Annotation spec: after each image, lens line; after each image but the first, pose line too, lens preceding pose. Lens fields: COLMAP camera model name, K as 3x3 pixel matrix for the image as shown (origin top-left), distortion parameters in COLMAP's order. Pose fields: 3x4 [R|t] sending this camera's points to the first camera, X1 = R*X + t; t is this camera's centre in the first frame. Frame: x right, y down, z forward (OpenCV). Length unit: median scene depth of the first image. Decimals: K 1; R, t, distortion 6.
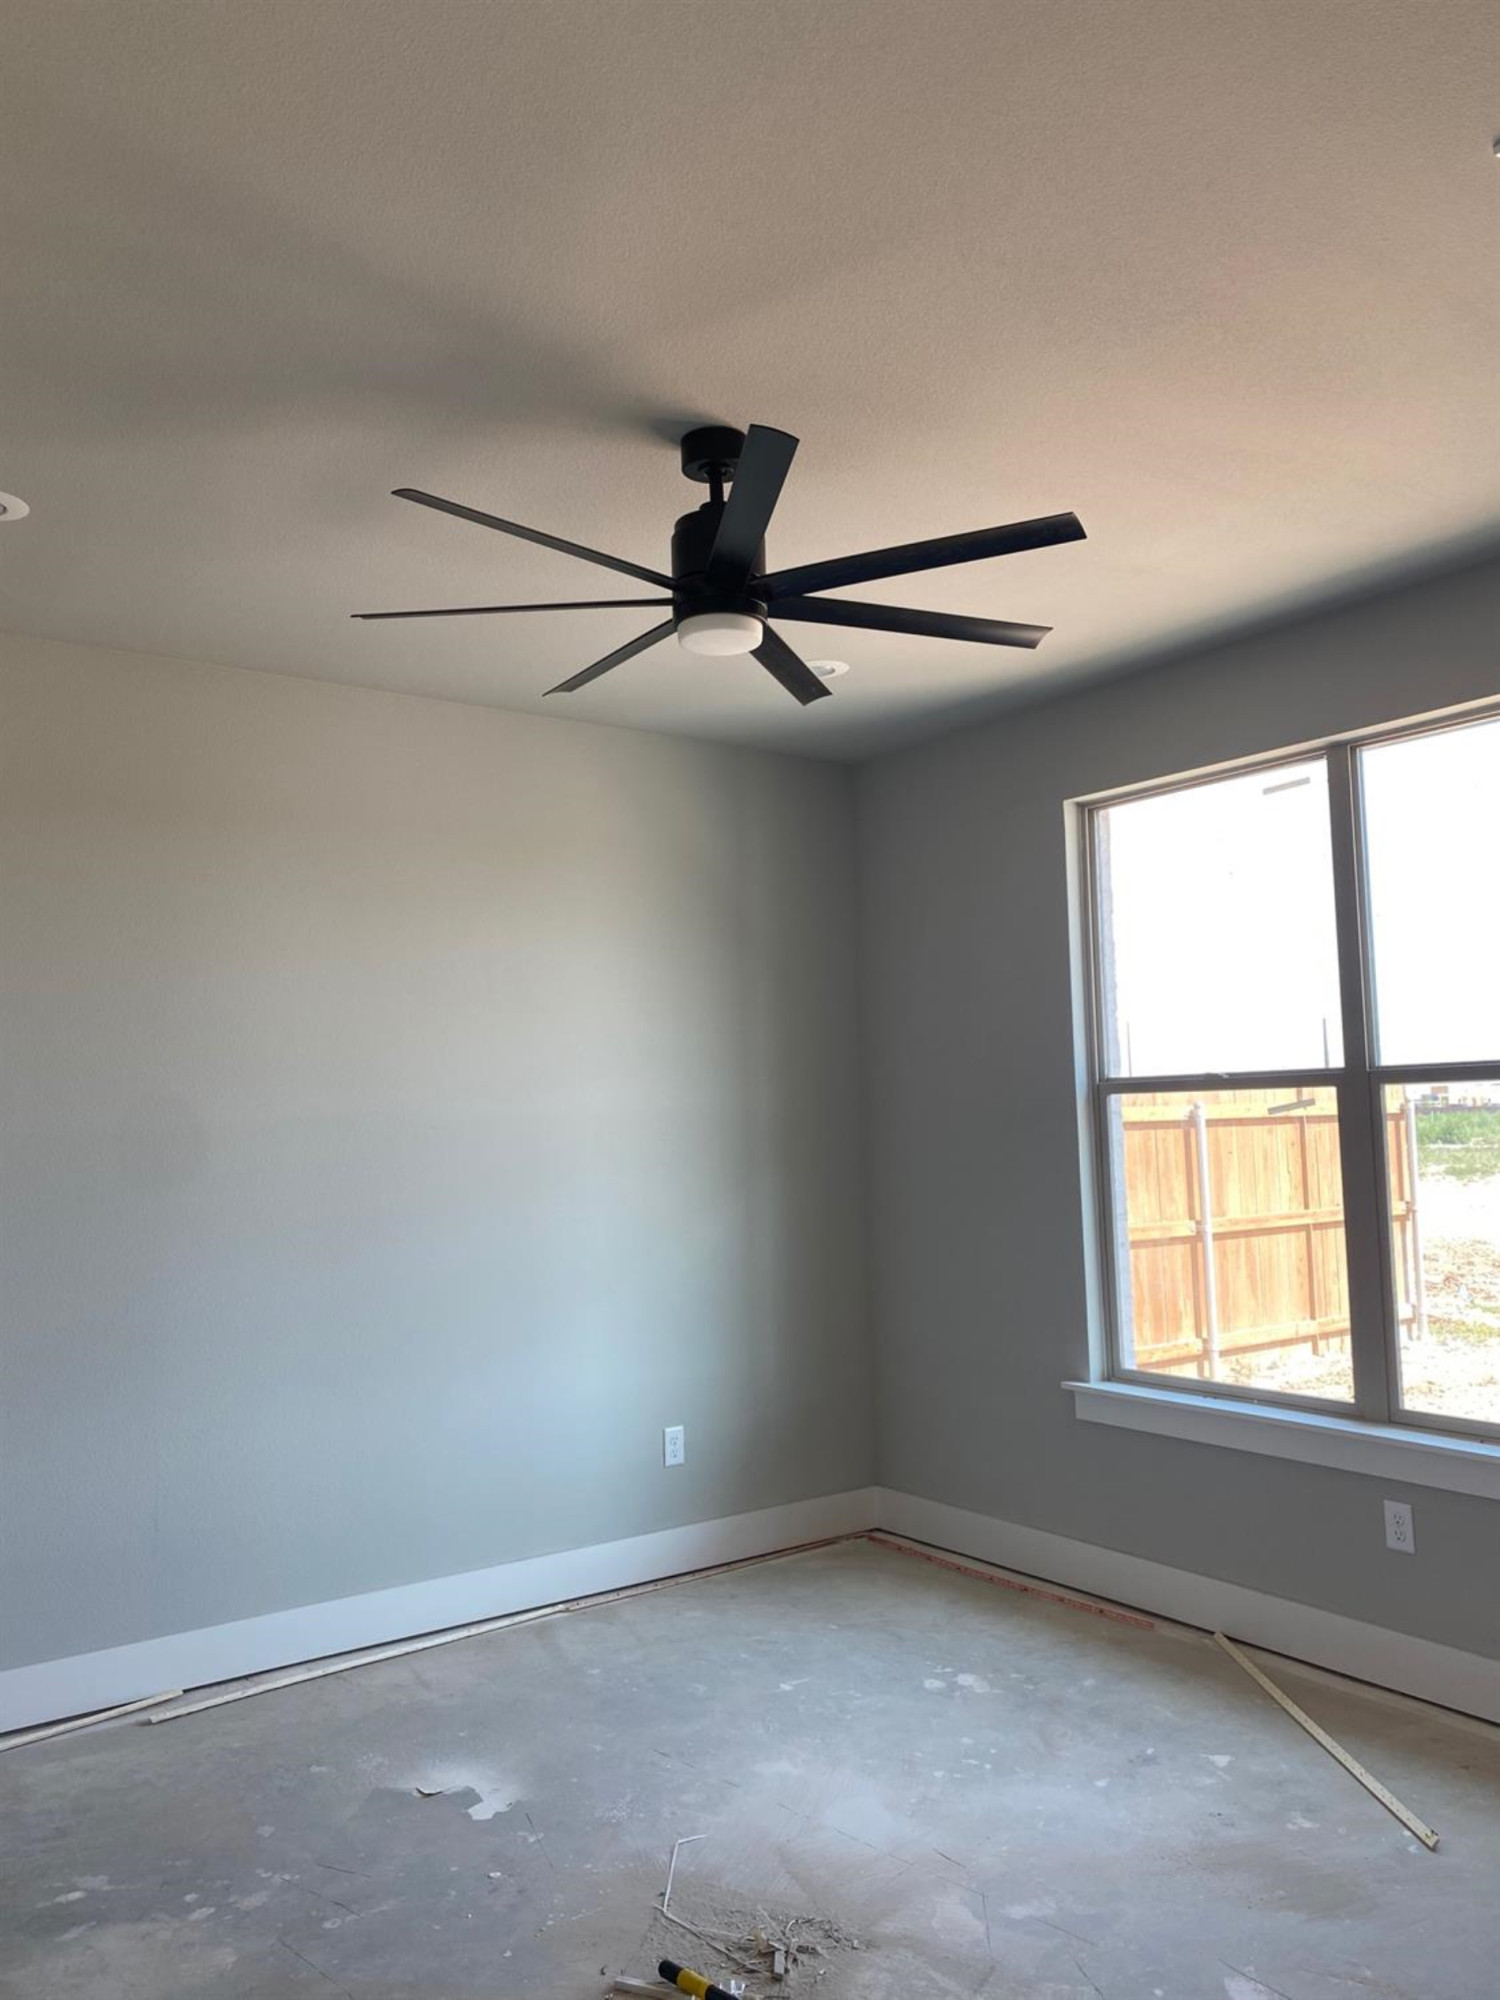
lens RADIAL K [[1521.2, 0, 750.0], [0, 1521.2, 1000.0], [0, 0, 1]] dist [0.099212, -0.180634]
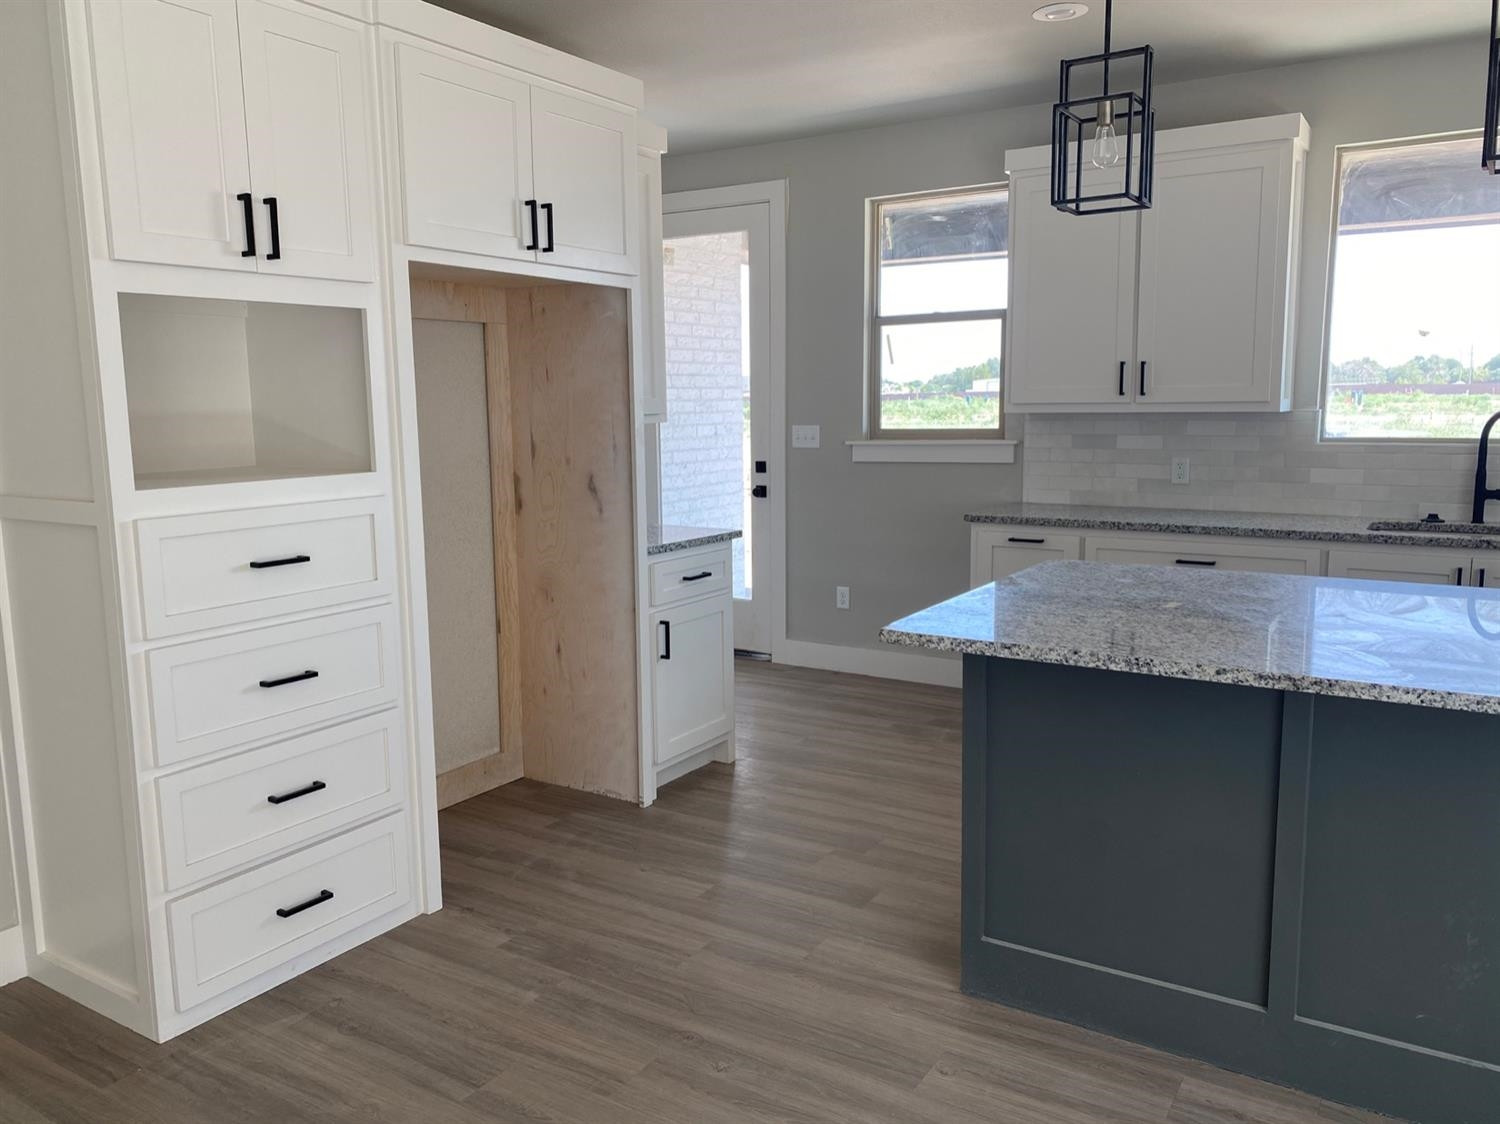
lens RADIAL K [[1140.9, 0, 745.8], [0, 1140.9, 555.7], [0, 0, 1]] dist [0.099212, -0.180634]
pose [[0.929634, -0.036952, 0.366628, -0.650889], [-0.039862, 0.979036, 0.199750, 0.064598], [-0.366323, -0.200309, 0.908672, -0.679137]]
